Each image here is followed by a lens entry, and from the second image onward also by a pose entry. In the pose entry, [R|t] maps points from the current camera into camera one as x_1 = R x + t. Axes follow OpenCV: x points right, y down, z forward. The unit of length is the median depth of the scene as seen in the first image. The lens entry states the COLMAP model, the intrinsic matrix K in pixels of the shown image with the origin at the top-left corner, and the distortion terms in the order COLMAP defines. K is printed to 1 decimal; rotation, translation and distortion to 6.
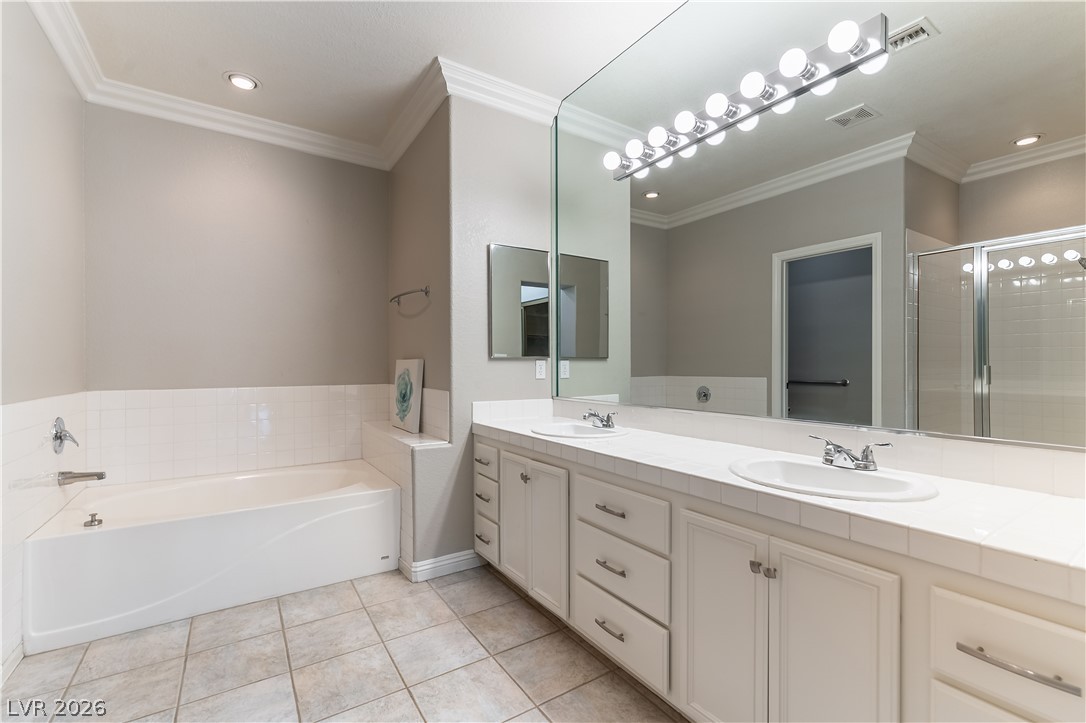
lens RADIAL K [[478.9, 0, 540.1], [0, 478.9, 363.8], [0, 0, 1]] dist [0.005010, -0.000164]
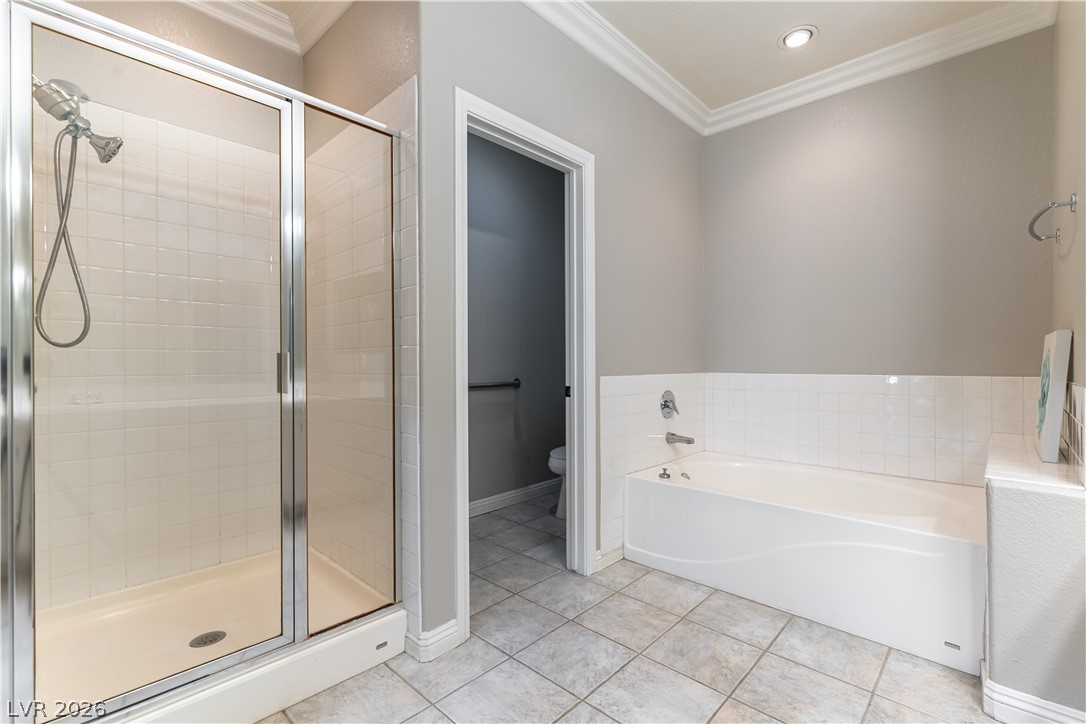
lens RADIAL K [[478.9, 0, 543.3], [0, 478.9, 362.2], [0, 0, 1]] dist [0.005010, -0.000164]
pose [[0.249714, 0.003175, -0.968315, 0.191743], [0.004021, 0.999983, 0.004316, 0.031052], [0.968311, -0.004972, 0.249696, 0.394276]]
